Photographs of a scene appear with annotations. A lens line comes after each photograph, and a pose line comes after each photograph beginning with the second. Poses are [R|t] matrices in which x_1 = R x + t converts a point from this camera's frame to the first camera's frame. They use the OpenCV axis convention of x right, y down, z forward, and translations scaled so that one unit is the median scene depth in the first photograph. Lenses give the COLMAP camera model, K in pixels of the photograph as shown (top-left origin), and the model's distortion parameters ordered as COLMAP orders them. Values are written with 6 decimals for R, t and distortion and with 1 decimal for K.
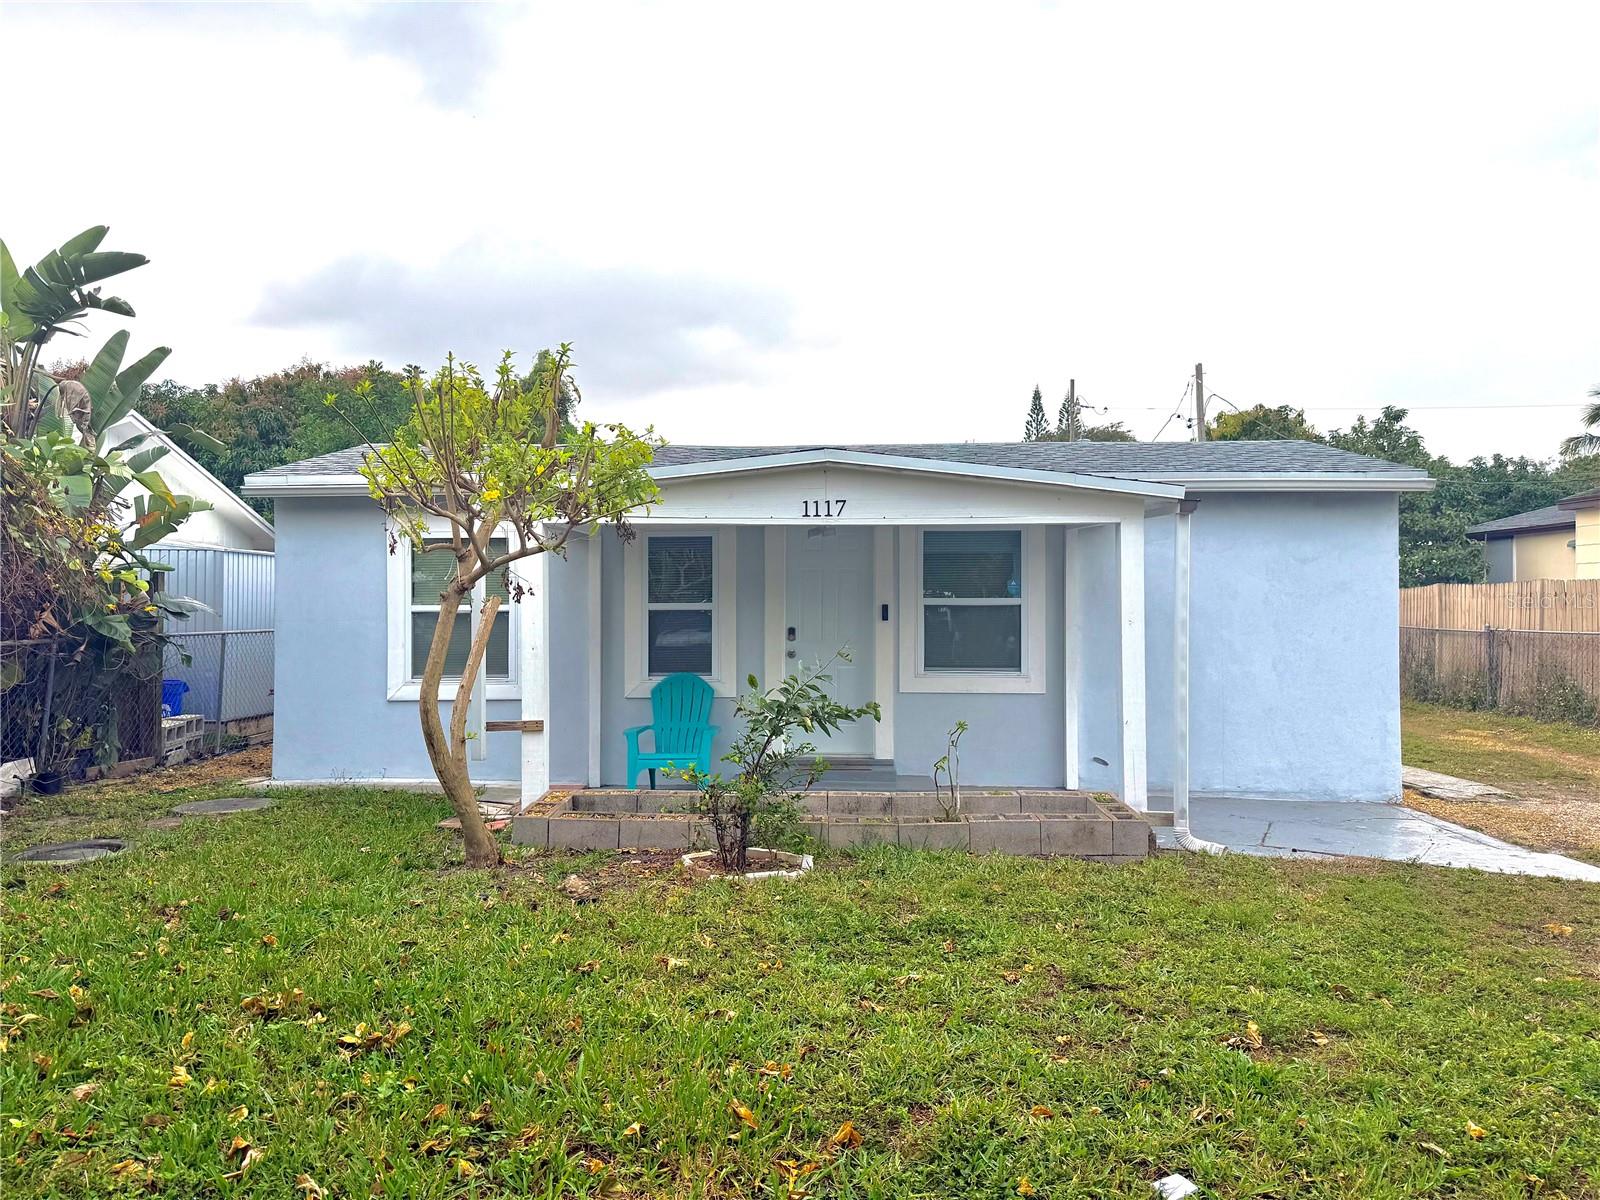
lens RADIAL K [[1105.2, 0, 799.0], [0, 1105.2, 595.2], [0, 0, 1]] dist [0.069869, -0.080213]
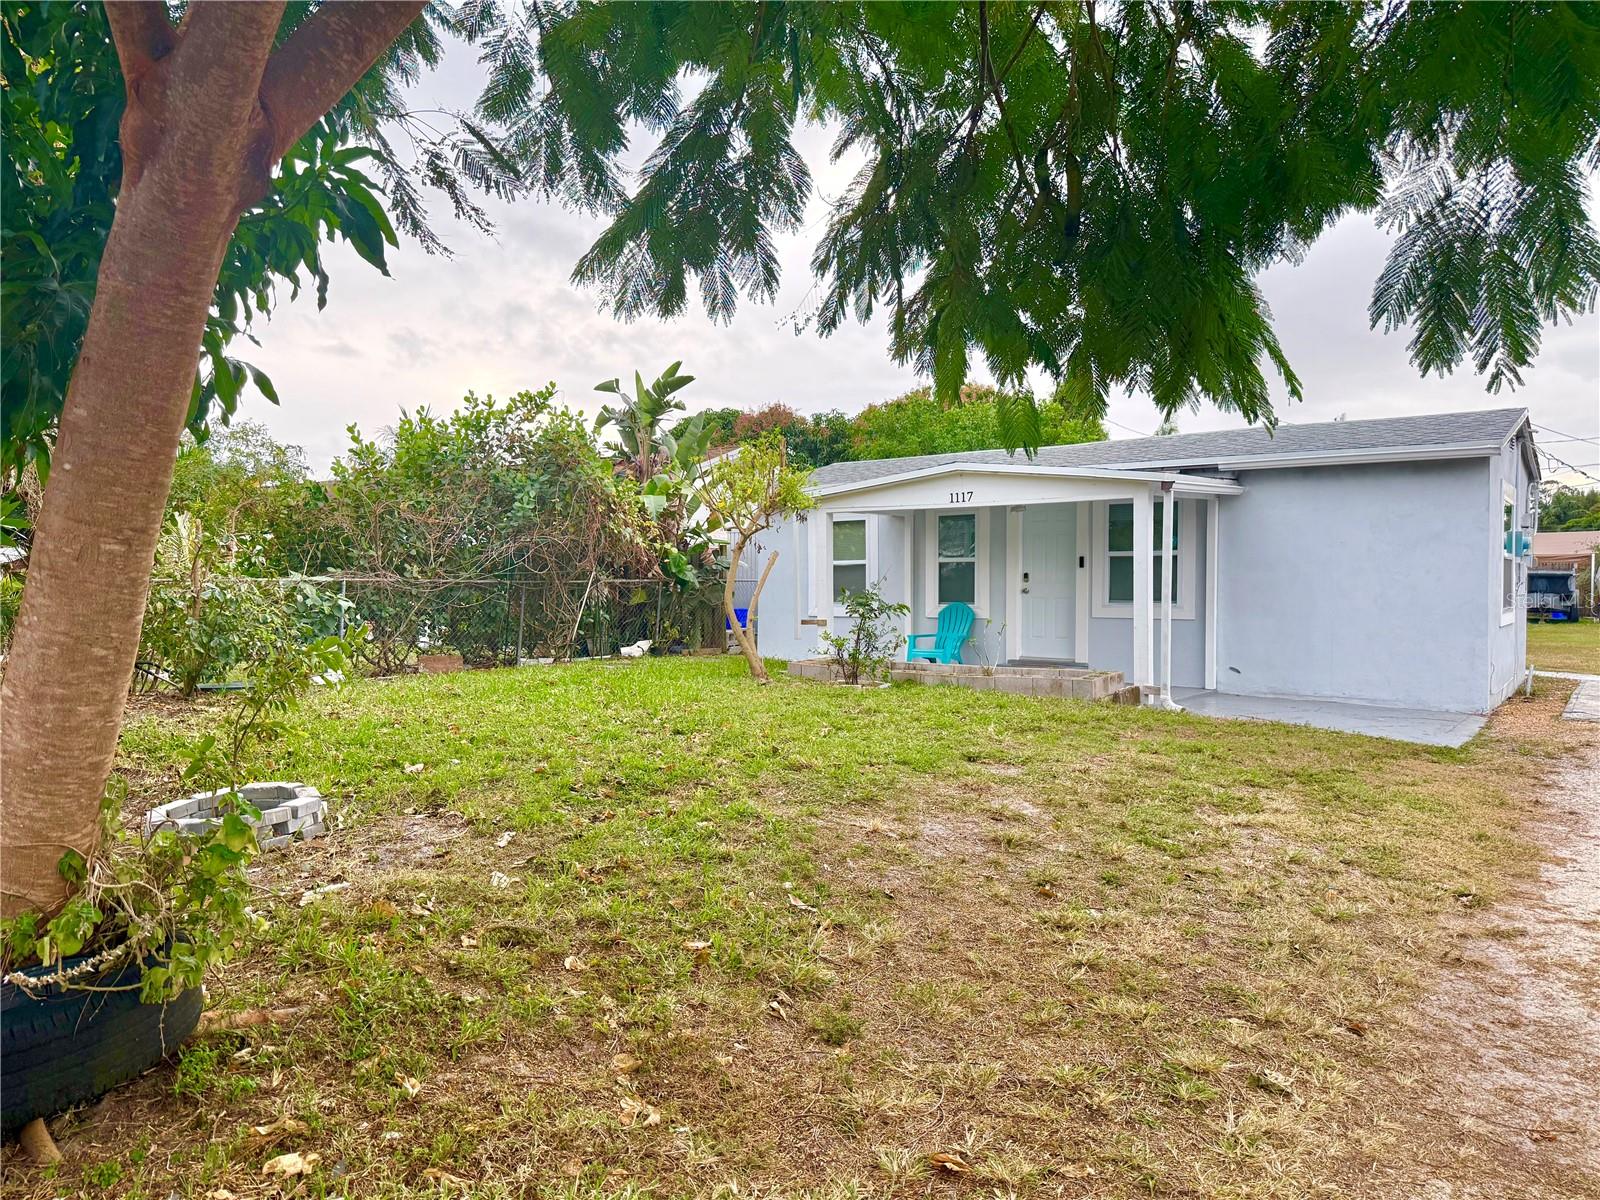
lens RADIAL K [[1109.8, 0, 768.7], [0, 1109.8, 602.1], [0, 0, 1]] dist [0.058954, -0.048608]
pose [[0.801461, 0.011813, -0.597930, 0.628488], [0.006171, 0.999588, 0.028020, 0.024878], [0.598015, -0.026147, 0.801059, -0.423622]]
